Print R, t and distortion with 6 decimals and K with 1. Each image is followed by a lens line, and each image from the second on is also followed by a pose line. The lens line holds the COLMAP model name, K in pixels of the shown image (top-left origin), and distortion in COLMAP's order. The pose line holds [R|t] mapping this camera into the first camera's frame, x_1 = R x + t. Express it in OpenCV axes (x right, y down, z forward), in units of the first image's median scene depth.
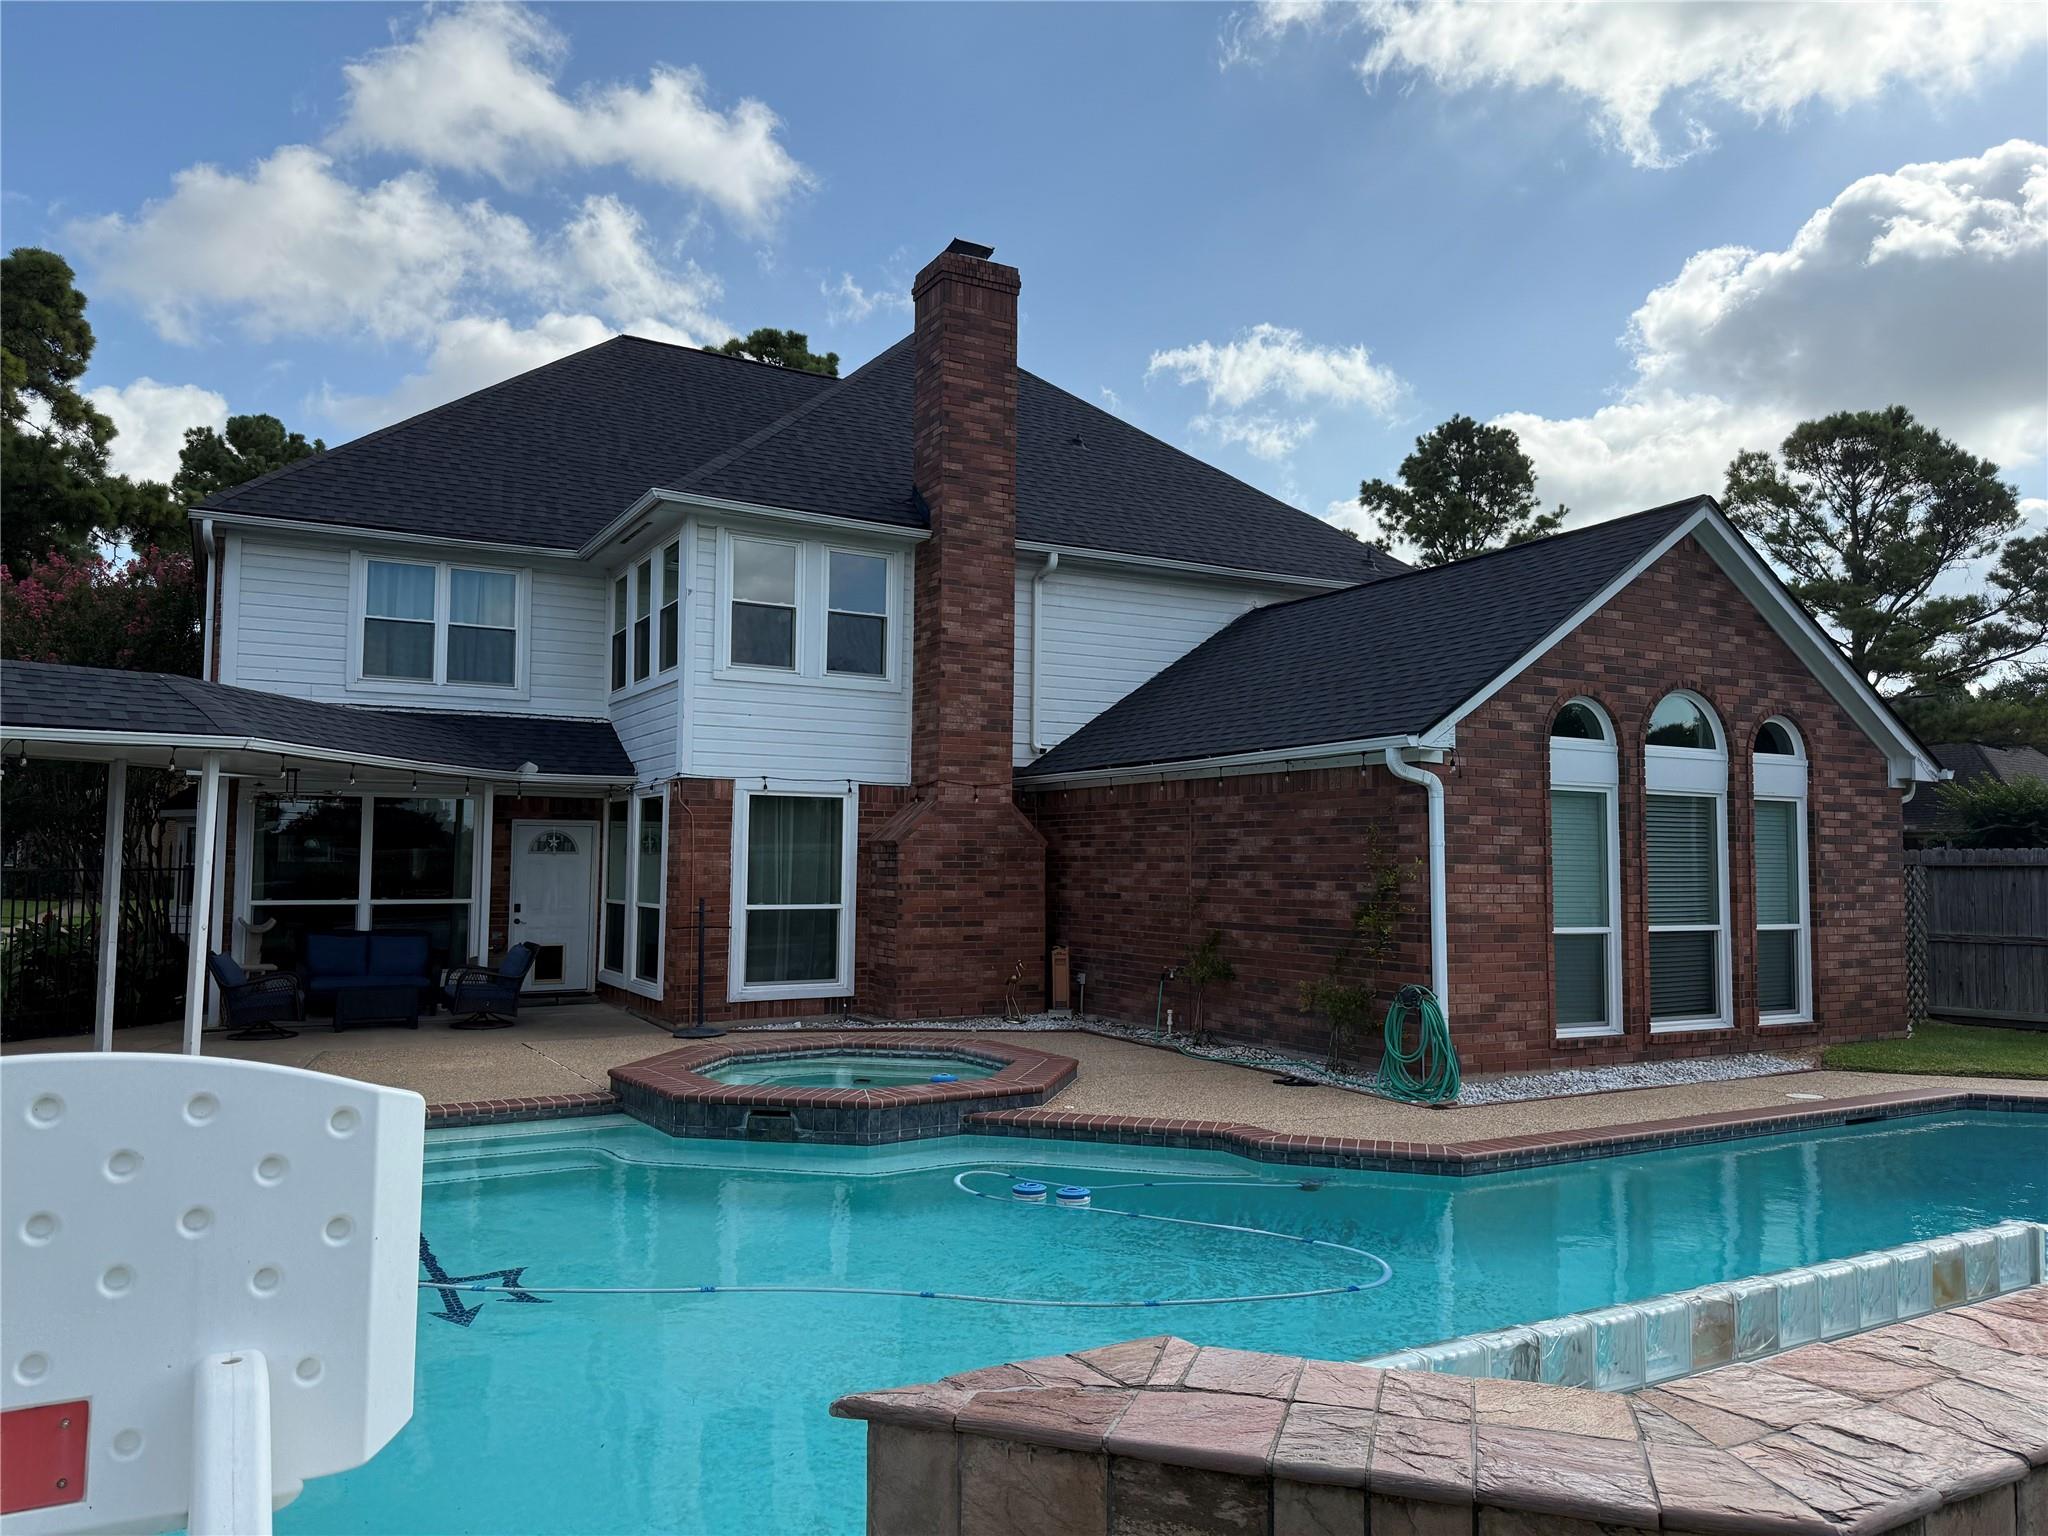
lens RADIAL K [[1414.8, 0, 980.1], [0, 1414.8, 771.1], [0, 0, 1]] dist [0.056398, -0.001994]
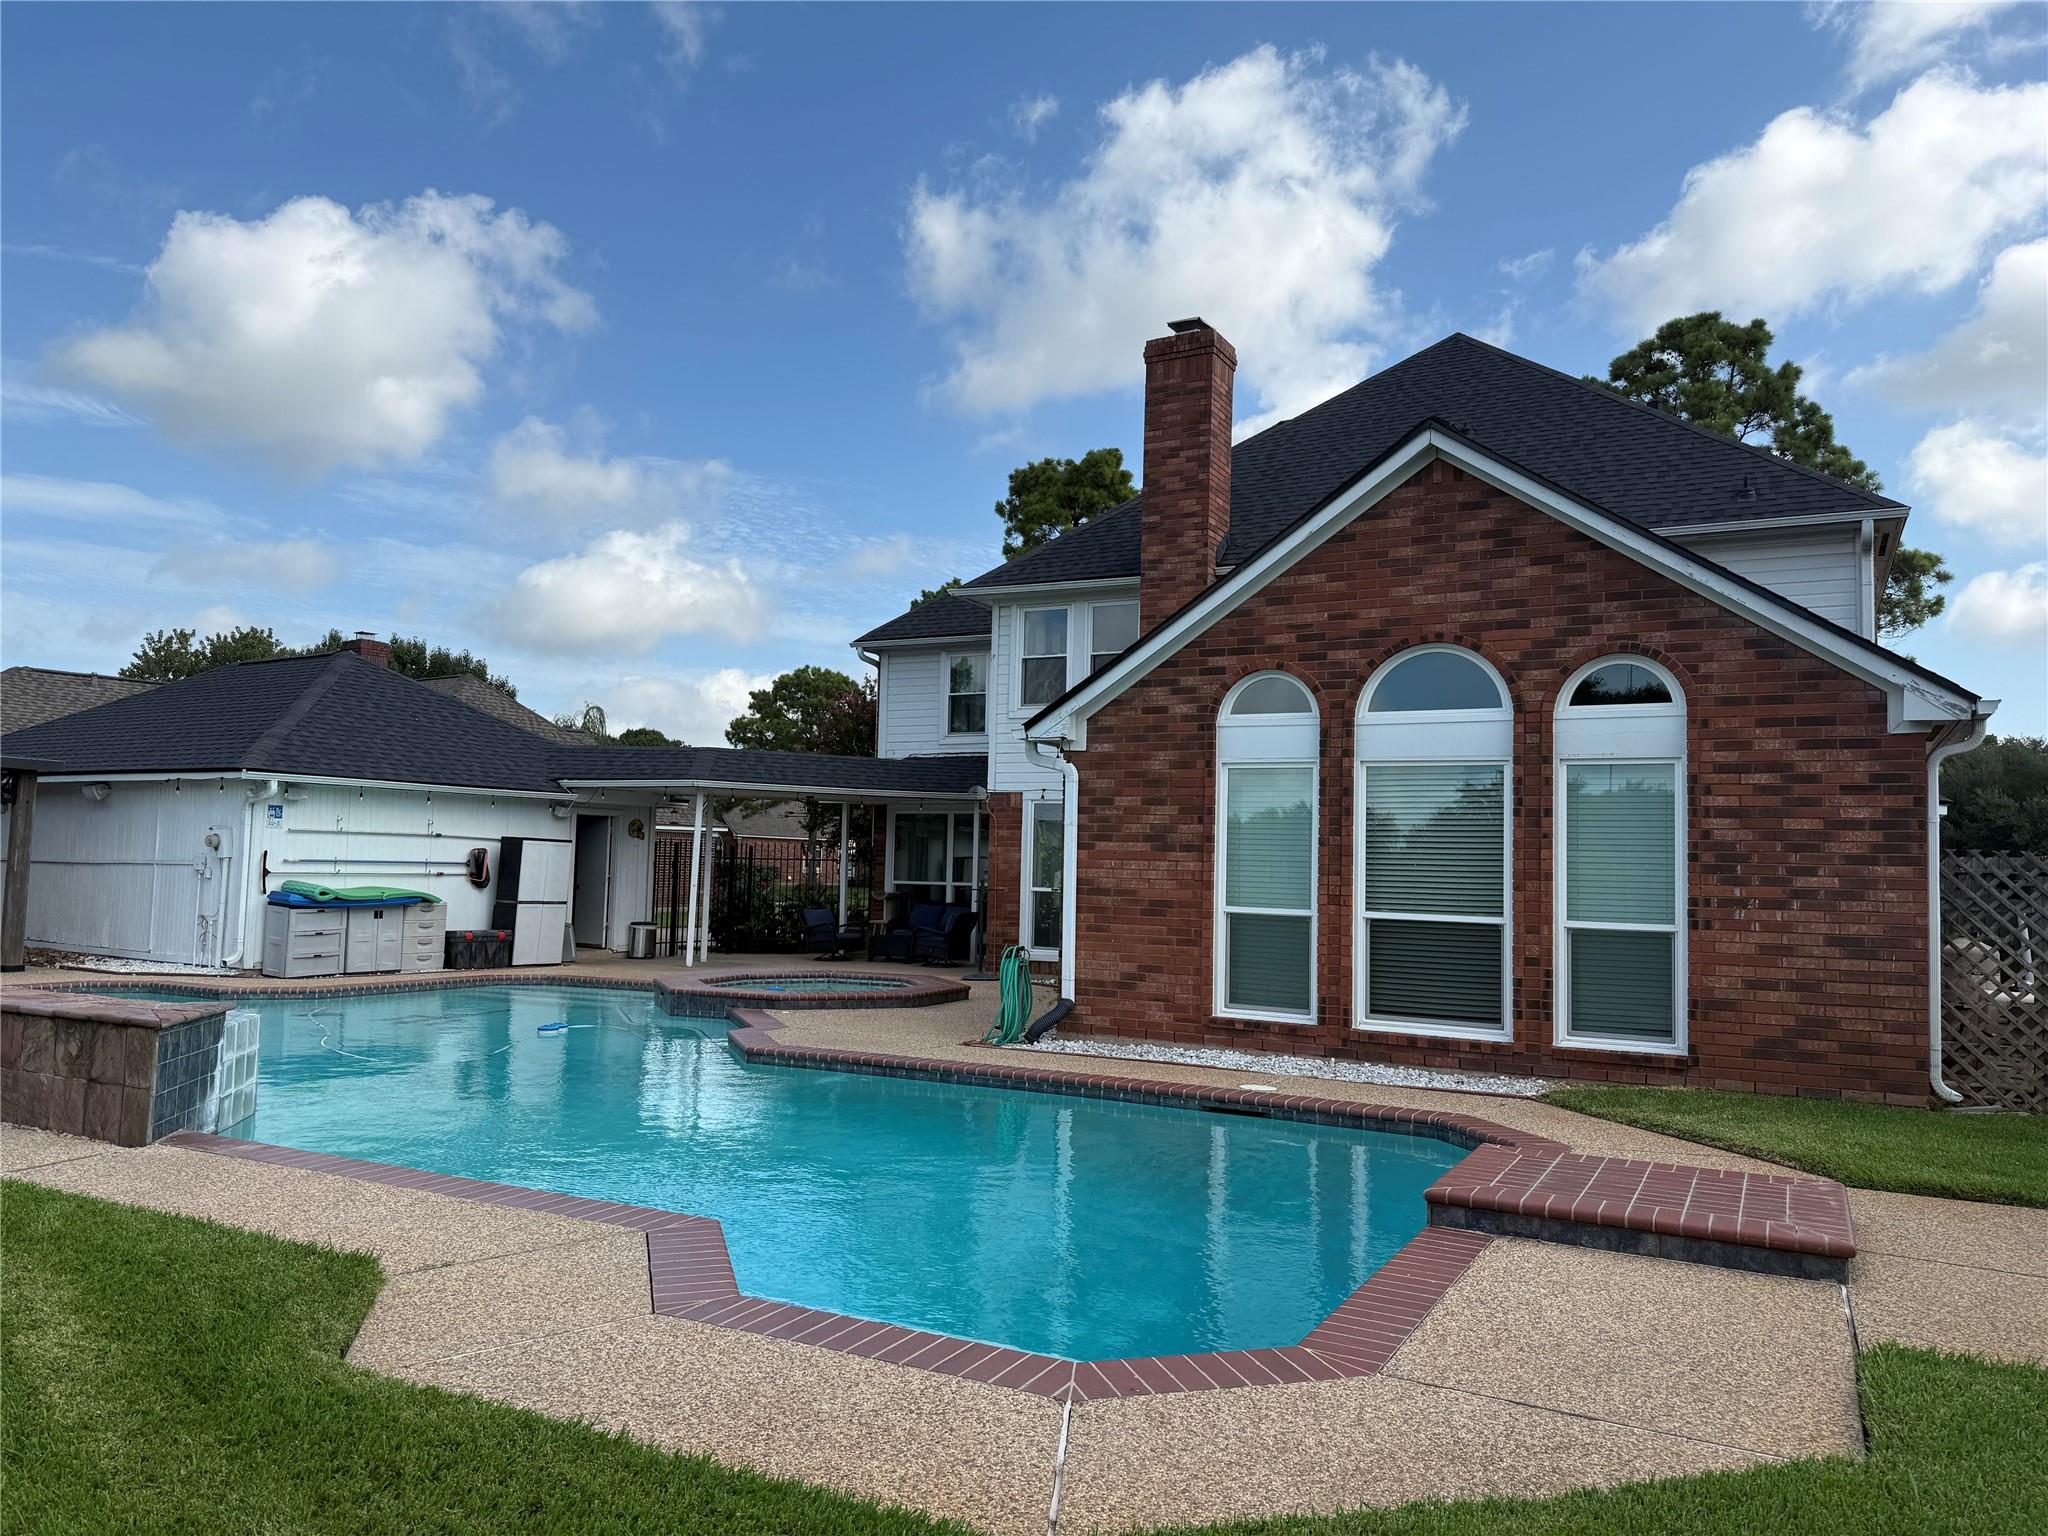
lens RADIAL K [[1414.8, 0, 980.1], [0, 1414.8, 771.1], [0, 0, 1]] dist [0.056398, -0.001994]
pose [[0.524091, -0.053933, -0.849953, 1.071954], [0.031996, 0.998535, -0.043632, 0.049114], [0.851061, -0.004328, 0.525049, 0.310092]]
